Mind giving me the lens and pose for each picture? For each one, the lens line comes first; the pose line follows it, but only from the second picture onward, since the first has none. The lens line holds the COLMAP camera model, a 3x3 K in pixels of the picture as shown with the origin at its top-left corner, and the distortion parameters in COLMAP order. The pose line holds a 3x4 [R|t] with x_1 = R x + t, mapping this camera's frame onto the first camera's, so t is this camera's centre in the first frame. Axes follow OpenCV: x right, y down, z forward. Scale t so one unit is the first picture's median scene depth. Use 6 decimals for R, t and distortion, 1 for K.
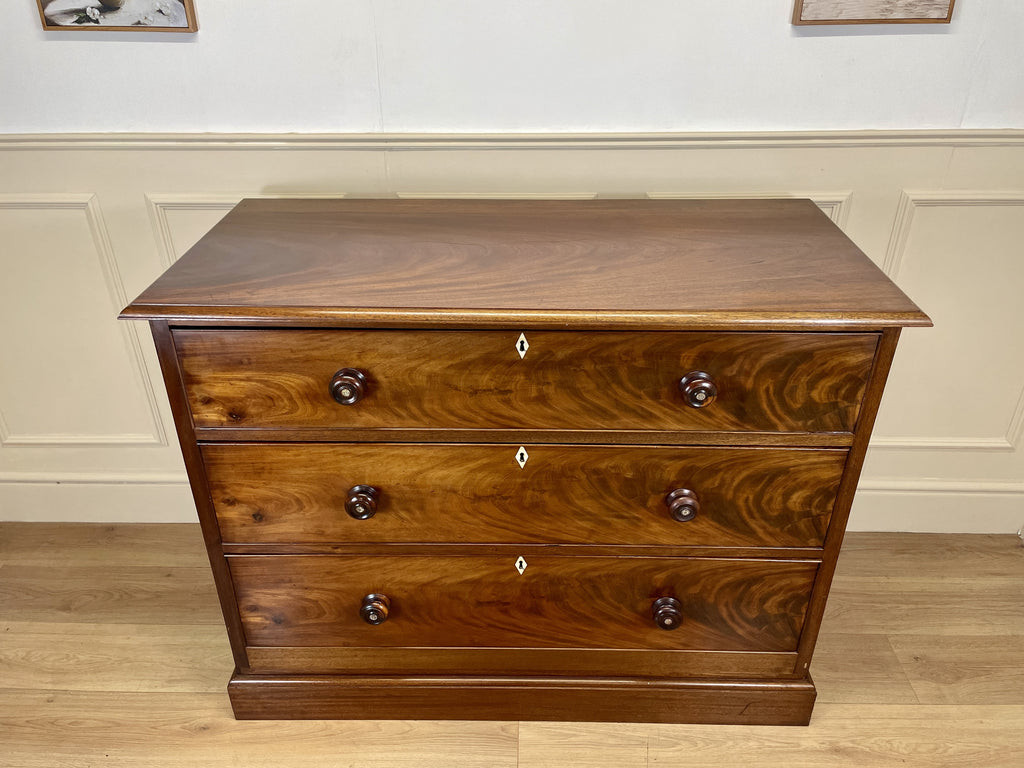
lens RADIAL K [[771.2, 0, 512.0], [0, 771.2, 384.0], [0, 0, 1]] dist [0.087176, -0.115253]
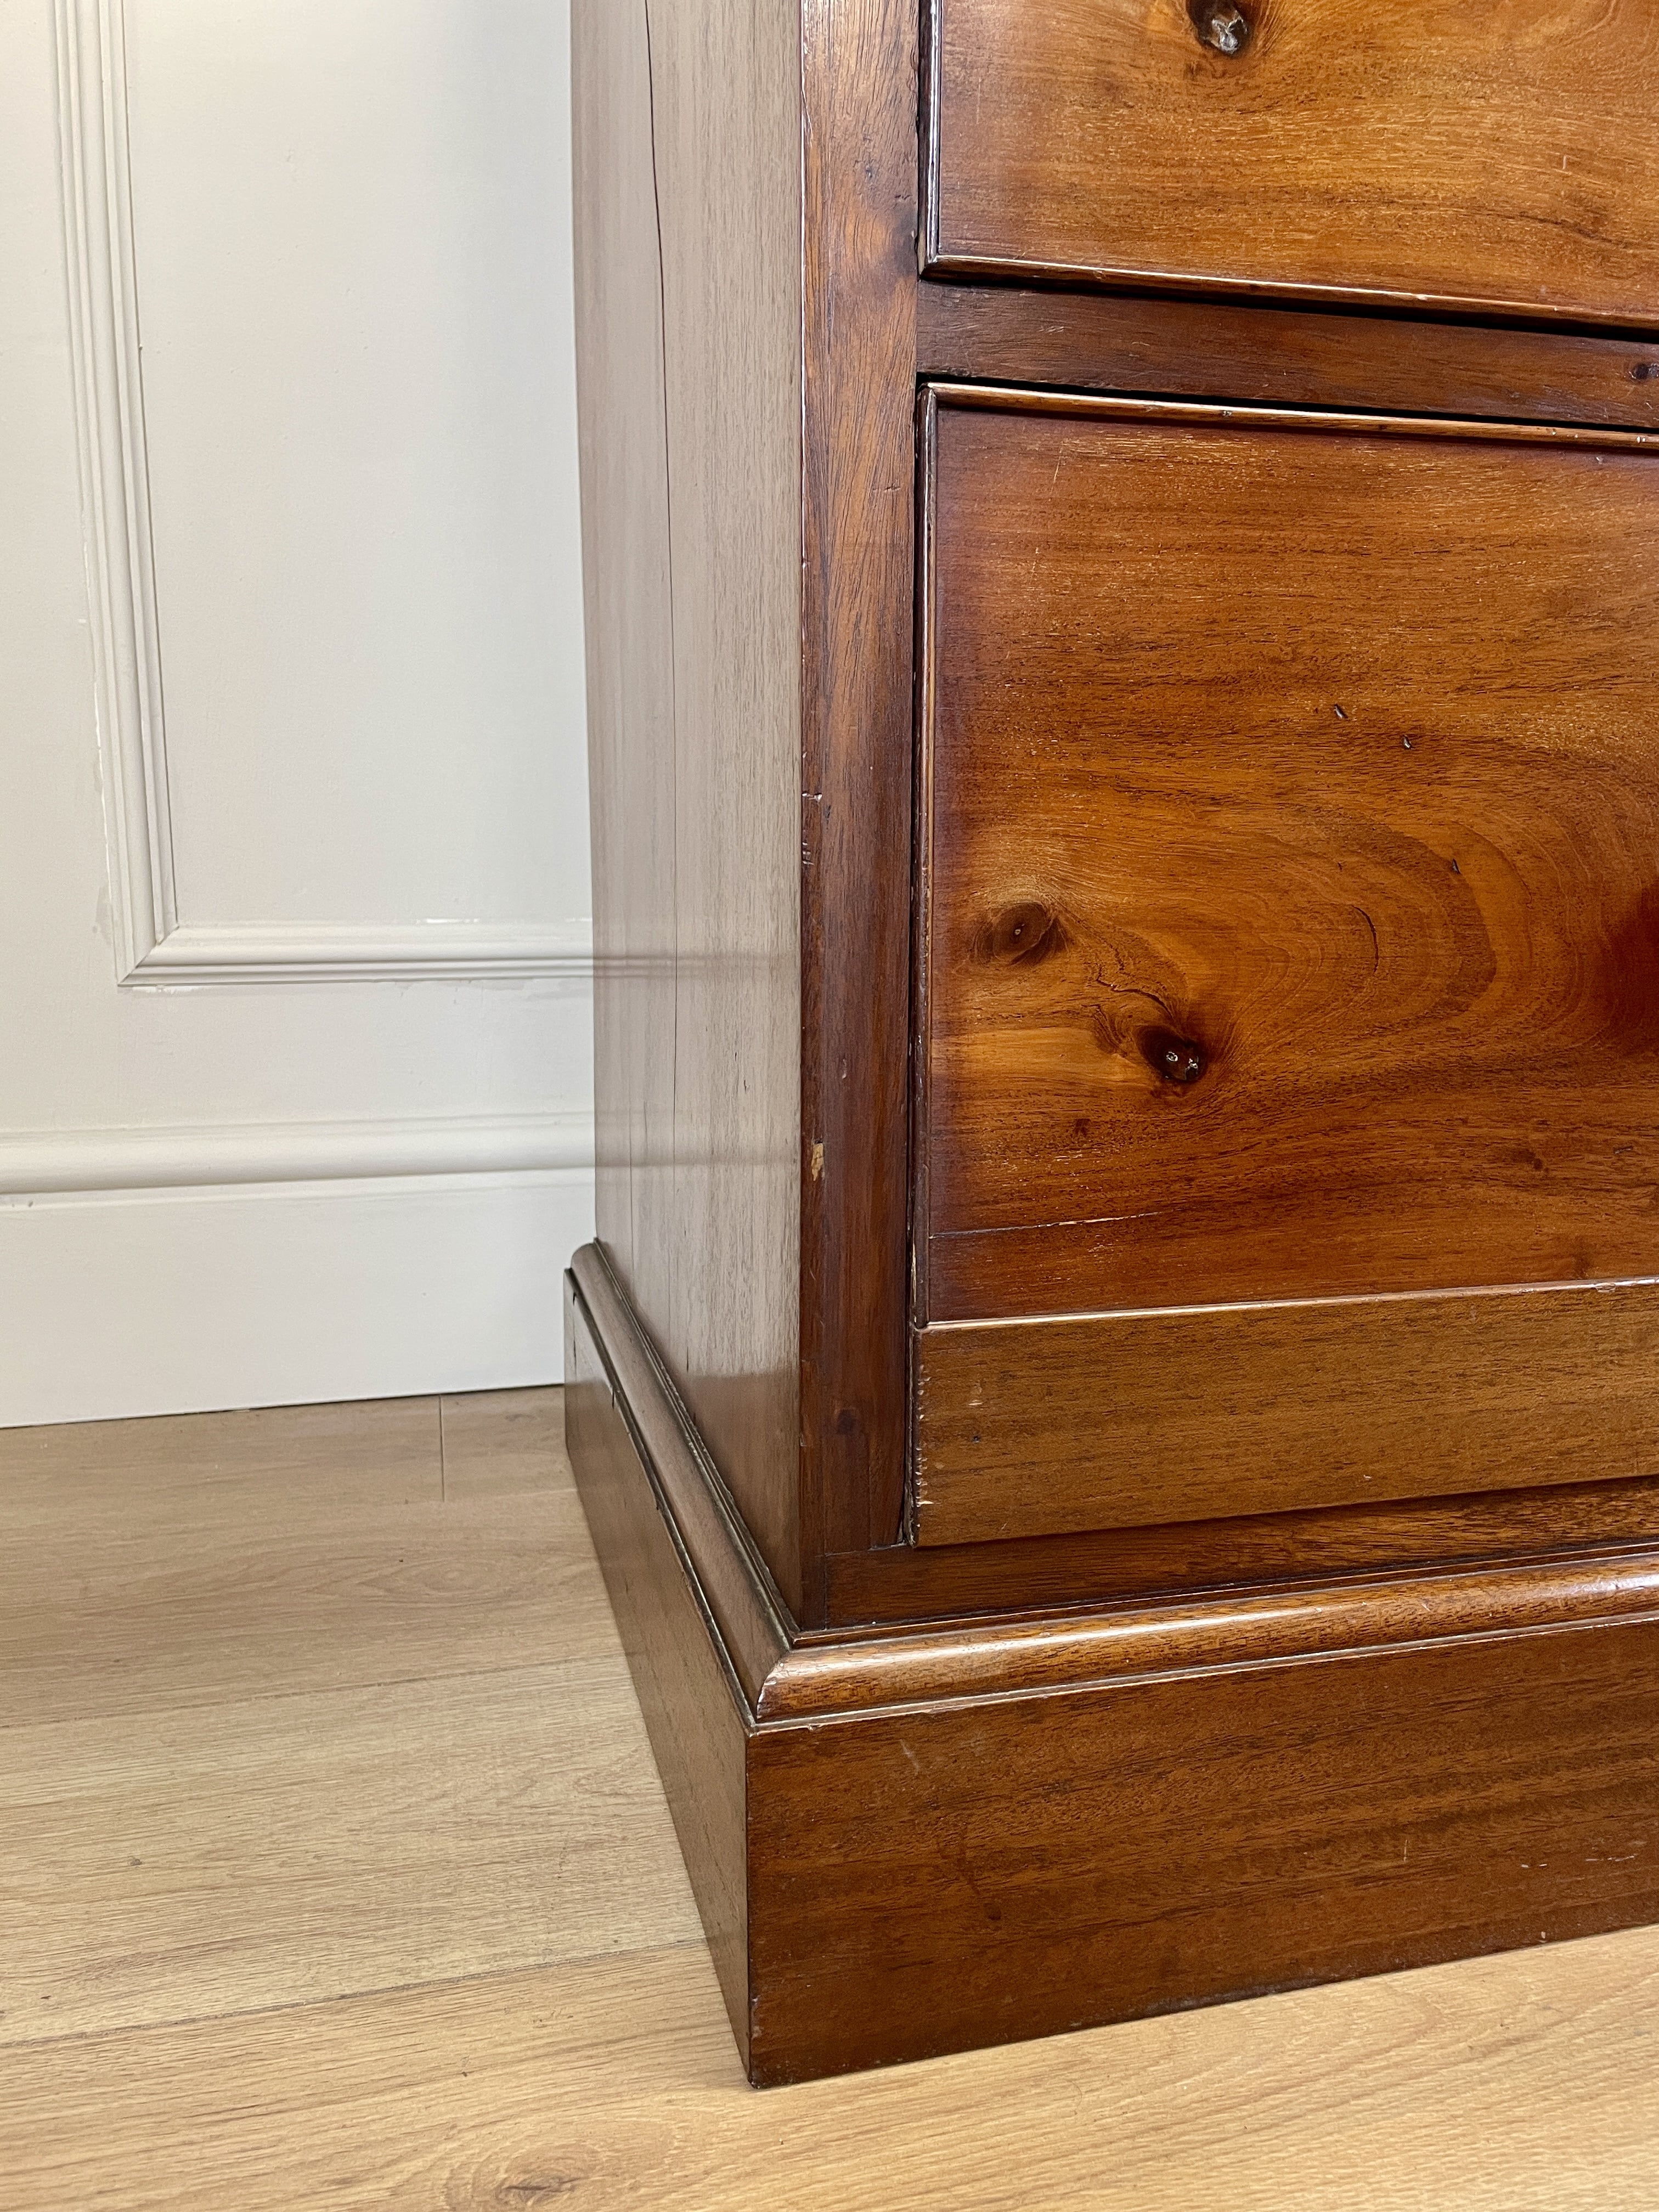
lens RADIAL K [[1665.9, 0, 818.7], [0, 1665.9, 1106.6], [0, 0, 1]] dist [0.087176, -0.115253]
pose [[0.967563, -0.032756, 0.250496, -0.495503], [0.124302, 0.924954, -0.359177, 0.465920], [-0.219932, 0.378664, 0.899023, 0.844370]]
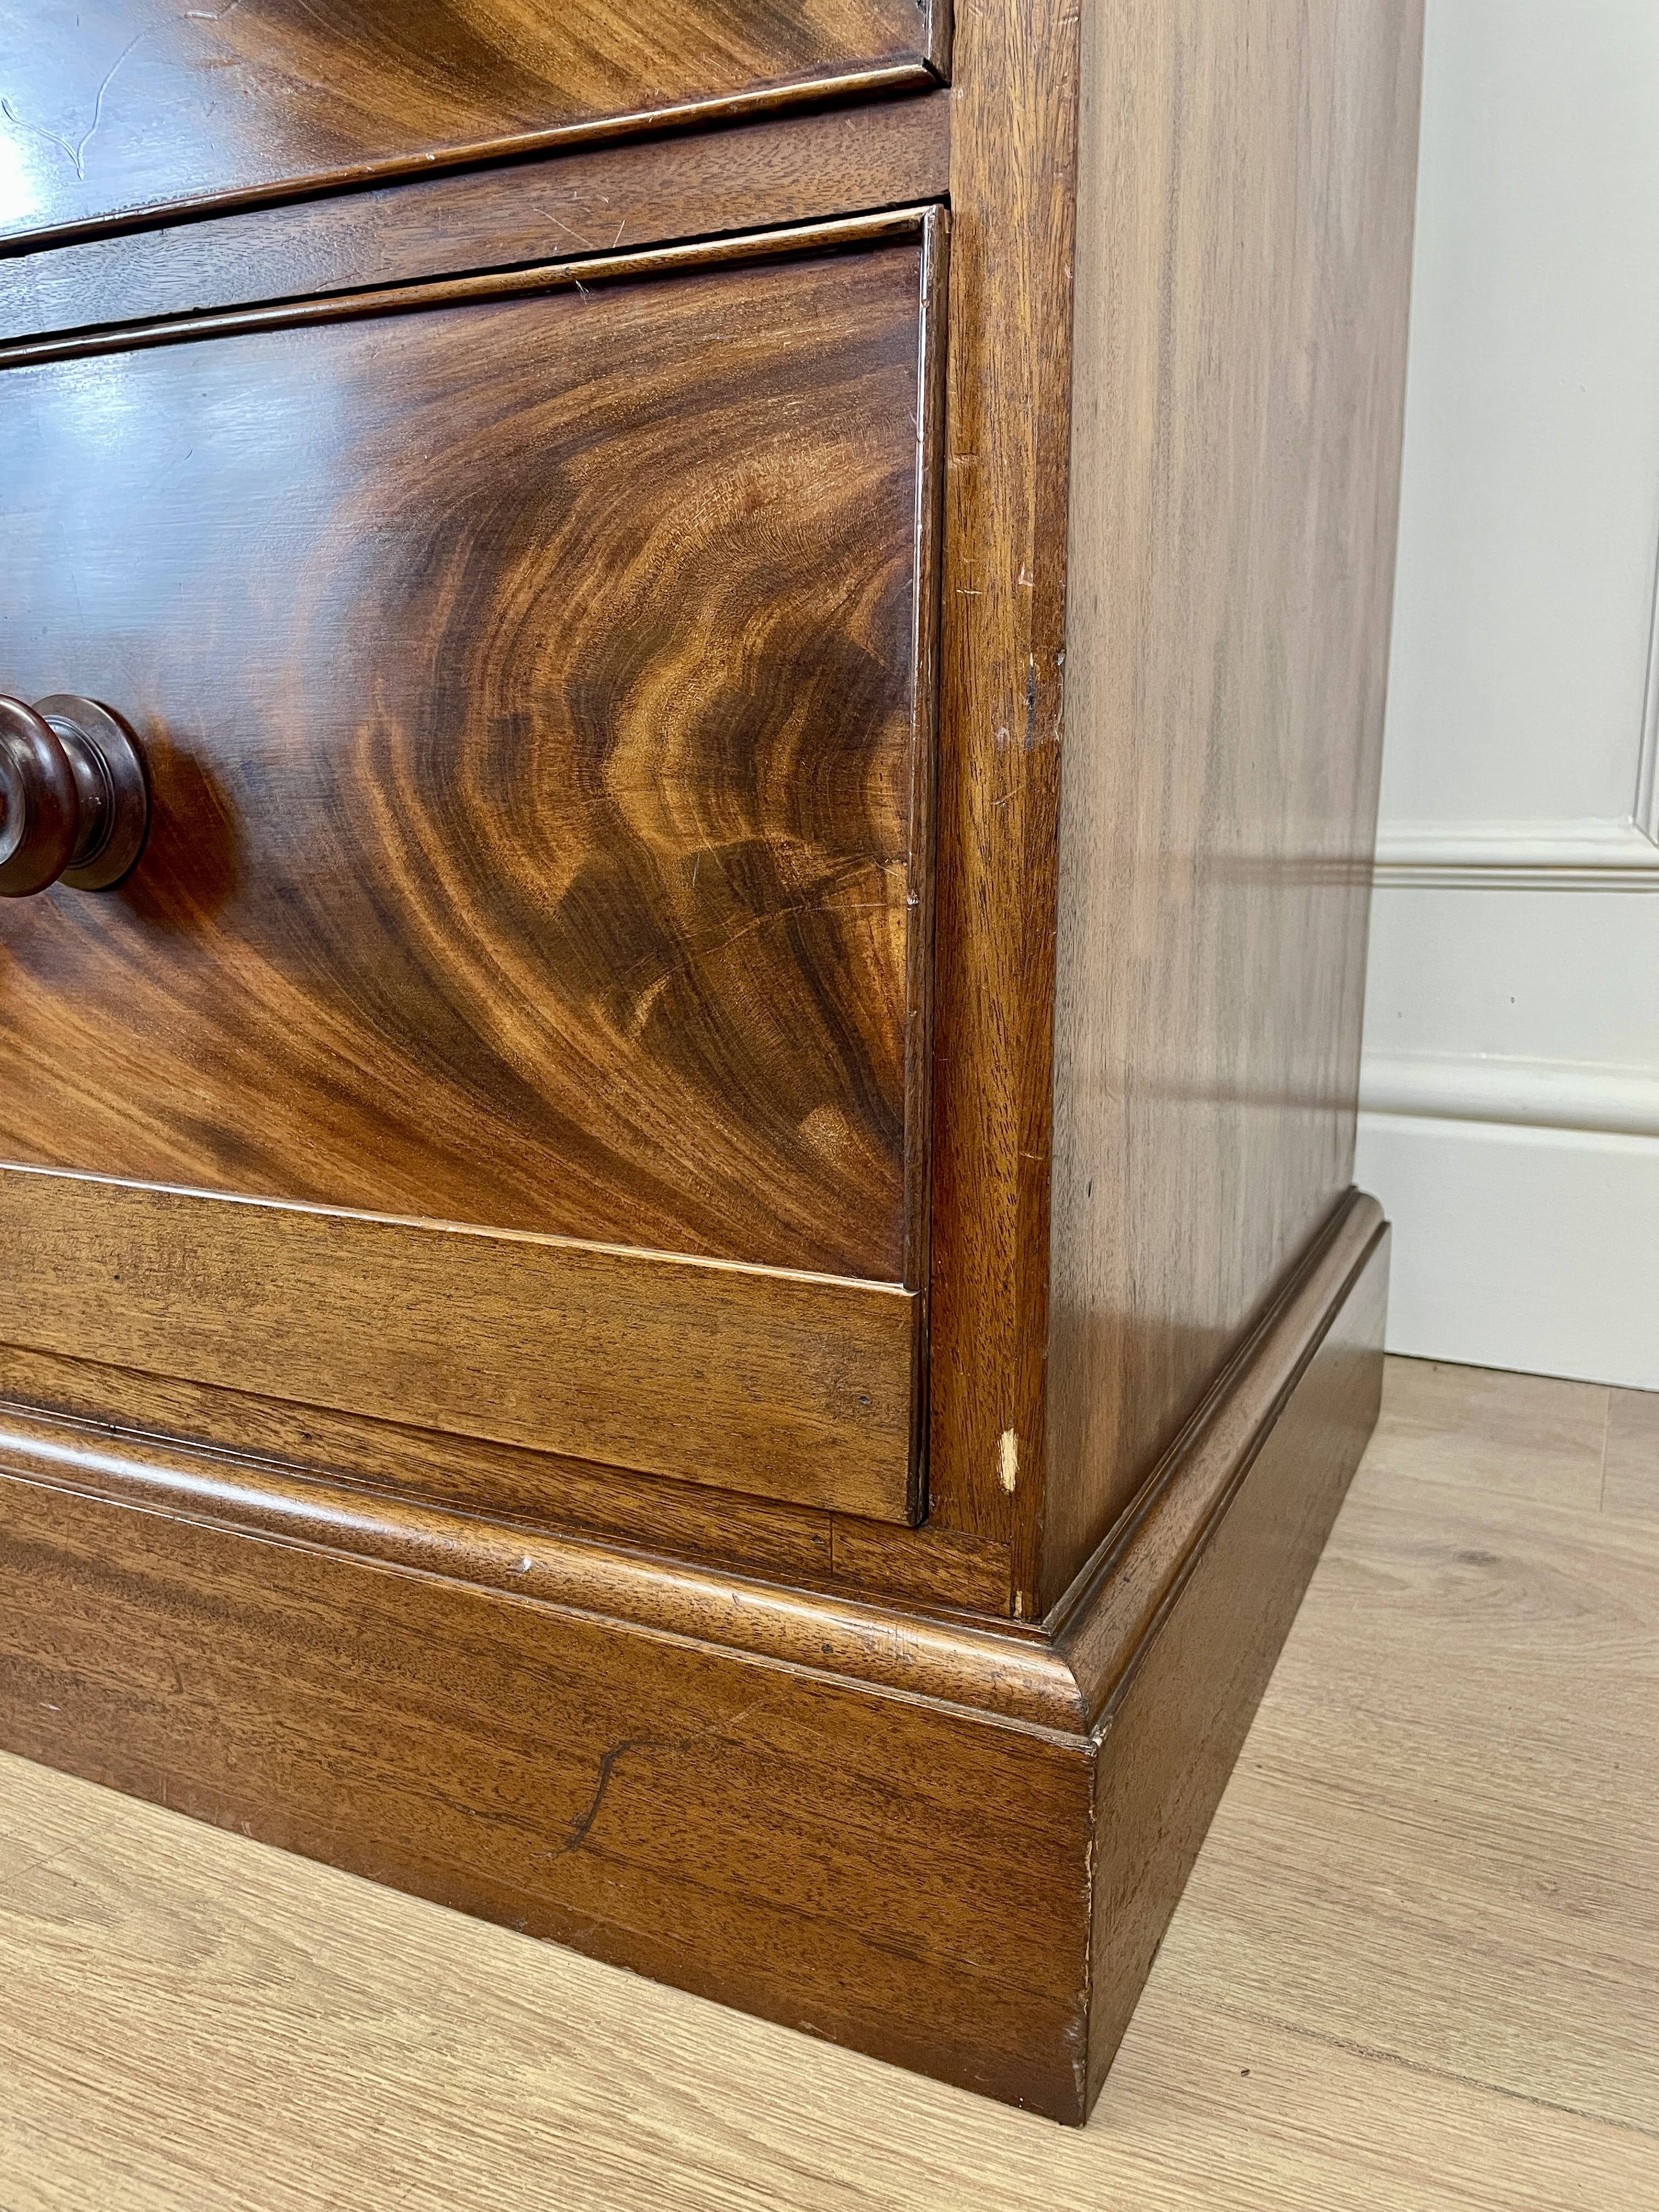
lens RADIAL K [[1668.0, 0, 829.5], [0, 1668.0, 1106.0], [0, 0, 1]] dist [0.090762, -0.116536]
pose [[0.909662, 0.086301, -0.406284, 0.523709], [-0.209933, 0.939564, -0.270459, 0.446203], [0.358389, 0.331319, 0.872803, 0.862209]]
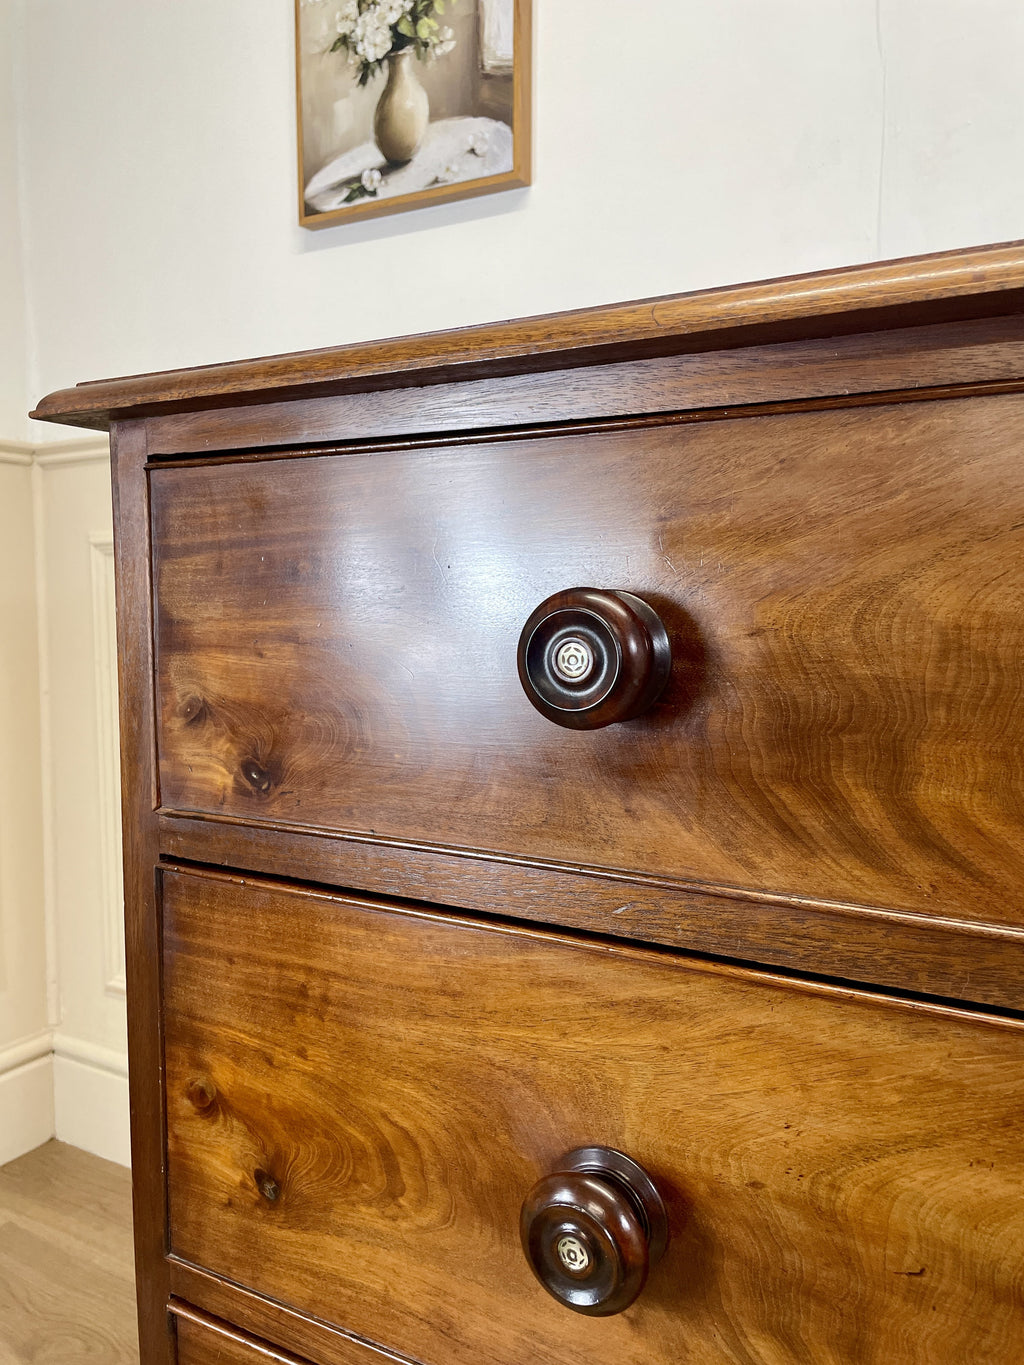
lens RADIAL K [[1029.3, 0, 512.0], [0, 1029.3, 682.5], [0, 0, 1]] dist [0.090762, -0.116536]
pose [[0.875417, 0.039517, -0.481751, -0.069808], [-0.240187, 0.900465, -0.362593, 0.125339], [0.419471, 0.433130, 0.797773, 0.669272]]
